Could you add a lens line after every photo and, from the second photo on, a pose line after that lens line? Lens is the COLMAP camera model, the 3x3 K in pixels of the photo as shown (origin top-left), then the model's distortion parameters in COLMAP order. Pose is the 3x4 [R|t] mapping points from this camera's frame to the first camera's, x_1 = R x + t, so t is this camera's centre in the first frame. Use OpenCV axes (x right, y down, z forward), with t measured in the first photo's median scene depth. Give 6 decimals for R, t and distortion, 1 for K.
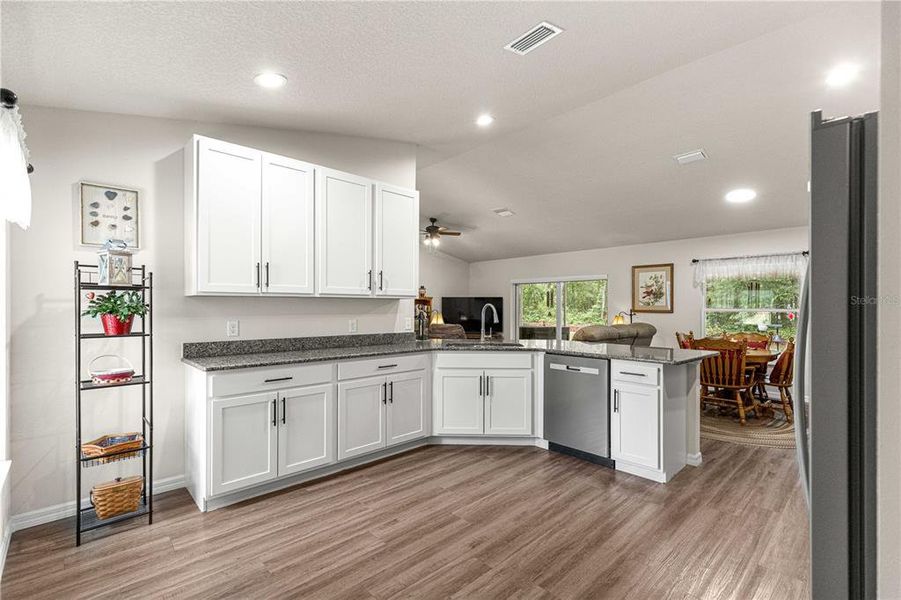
lens RADIAL K [[405.7, 0, 454.6], [0, 405.7, 306.6], [0, 0, 1]] dist [0.014220, -0.004985]
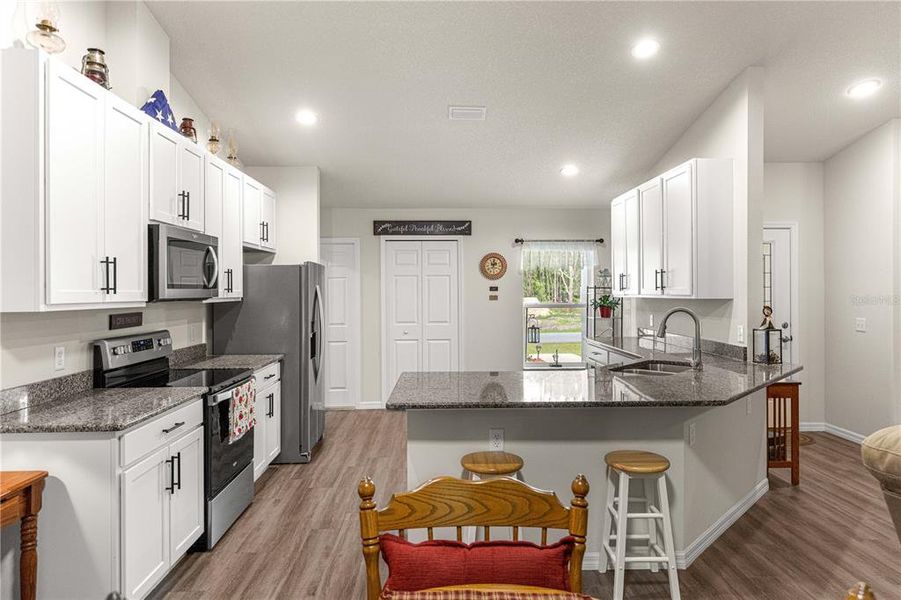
lens RADIAL K [[566.2, 0, 461.6], [0, 566.2, 294.0], [0, 0, 1]] dist [0.008347, 0.002084]
pose [[-0.653840, 0.001646, -0.756631, 1.318484], [0.001513, 0.999998, 0.000867, -0.038979], [0.756631, -0.000578, -0.653842, 1.795437]]
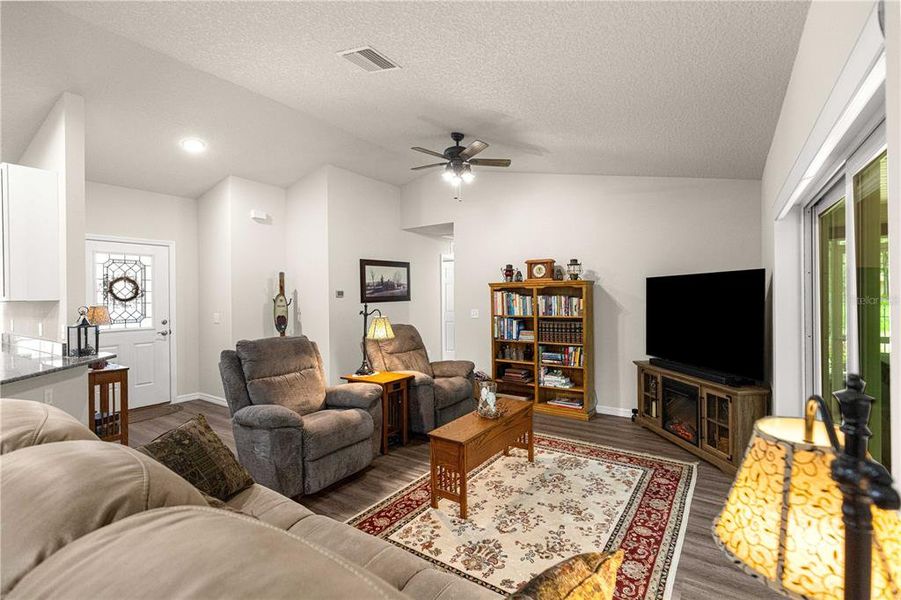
lens RADIAL K [[405.7, 0, 454.3], [0, 405.7, 296.0], [0, 0, 1]] dist [0.014220, -0.004985]
pose [[0.217652, -0.008853, -0.975986, 1.134512], [0.016819, 0.999844, -0.005318, -0.012112], [0.975881, -0.015258, 0.217767, 2.192741]]
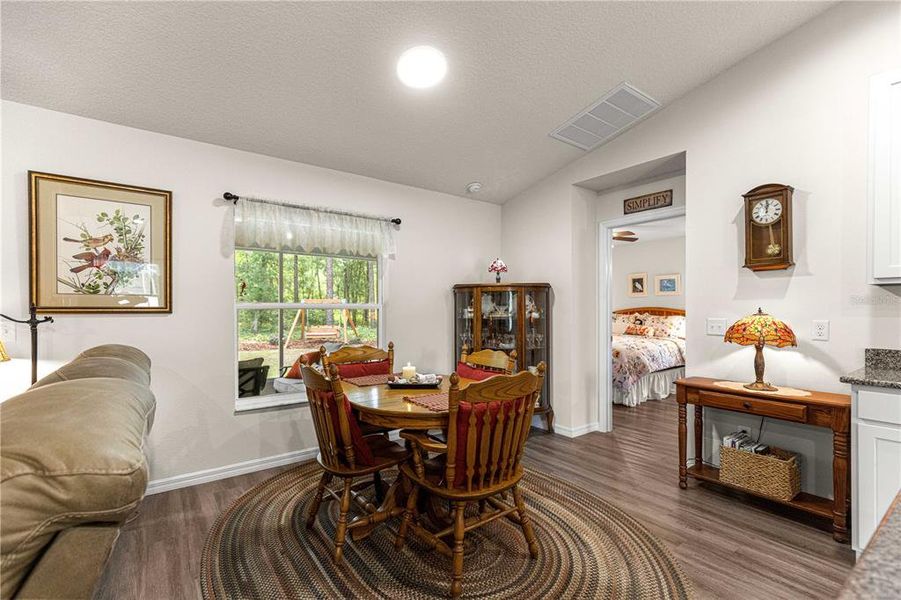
lens RADIAL K [[405.7, 0, 454.4], [0, 405.7, 310.9], [0, 0, 1]] dist [0.014220, -0.004985]
pose [[0.112062, -0.007288, 0.993674, 0.362011], [-0.000511, 0.999973, 0.007392, 0.022394], [-0.993701, -0.001337, 0.112055, 1.505447]]
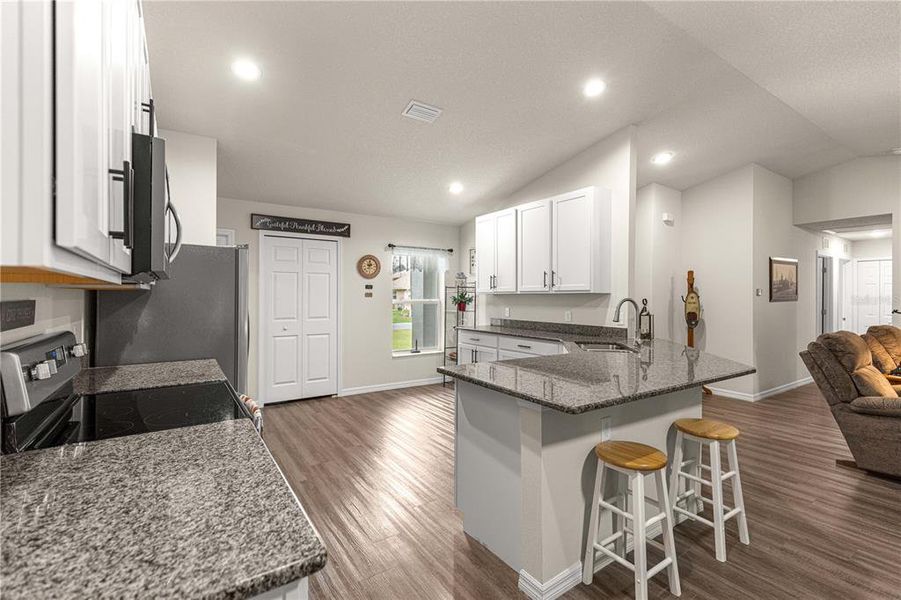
lens RADIAL K [[405.7, 0, 457.3], [0, 405.7, 296.9], [0, 0, 1]] dist [0.014220, -0.004985]
pose [[-0.164310, -0.005803, -0.986392, 1.252307], [-0.002792, 0.999981, -0.005418, -0.003914], [0.986405, 0.001863, -0.164323, 1.099420]]
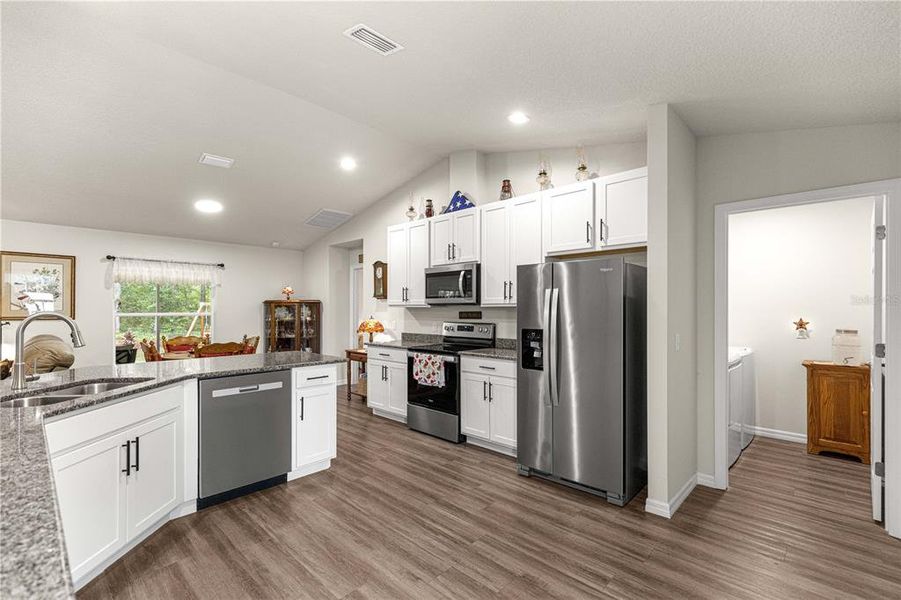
lens RADIAL K [[405.7, 0, 454.6], [0, 405.7, 303.9], [0, 0, 1]] dist [0.014220, -0.004985]
pose [[-0.047885, 0.008899, 0.998813, -0.633545], [0.000725, 0.999960, -0.008874, -0.015847], [-0.998853, 0.000300, -0.047890, 0.691883]]
